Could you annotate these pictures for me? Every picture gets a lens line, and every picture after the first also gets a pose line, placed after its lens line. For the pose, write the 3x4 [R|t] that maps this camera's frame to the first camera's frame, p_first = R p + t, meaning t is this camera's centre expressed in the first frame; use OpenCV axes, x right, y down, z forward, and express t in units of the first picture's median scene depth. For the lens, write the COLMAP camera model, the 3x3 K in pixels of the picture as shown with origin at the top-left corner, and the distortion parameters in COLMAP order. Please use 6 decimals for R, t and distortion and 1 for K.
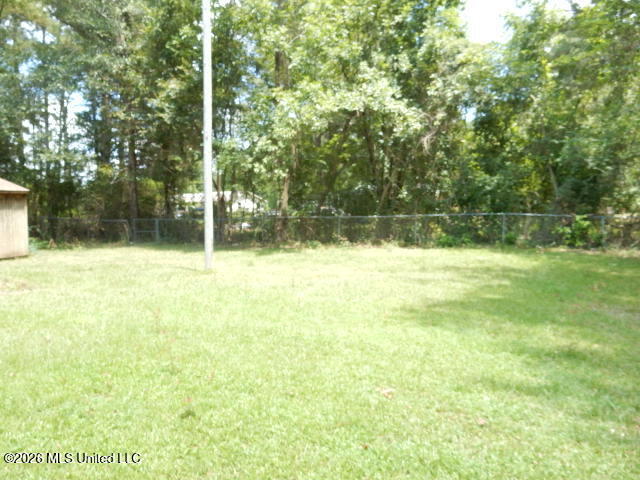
lens RADIAL K [[474.1, 0, 322.0], [0, 474.1, 239.9], [0, 0, 1]] dist [-0.004975, 0.002124]
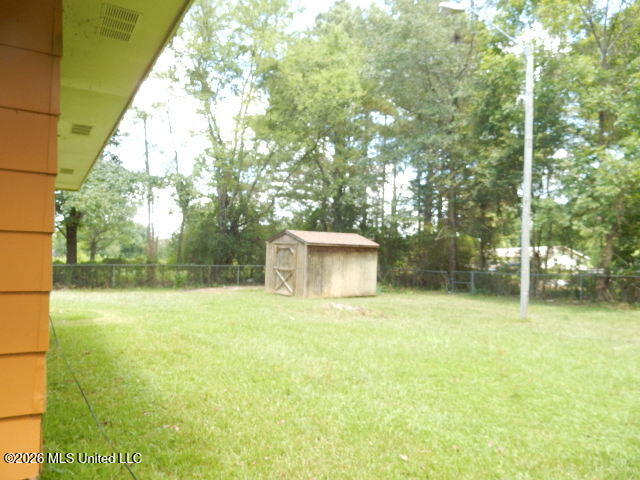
lens RADIAL K [[474.1, 0, 326.0], [0, 474.1, 244.5], [0, 0, 1]] dist [-0.004975, 0.002124]
pose [[0.811810, 0.008297, -0.583863, 0.019557], [-0.069058, 0.994246, -0.081891, 0.008604], [0.579824, 0.106800, 0.807711, -0.115698]]
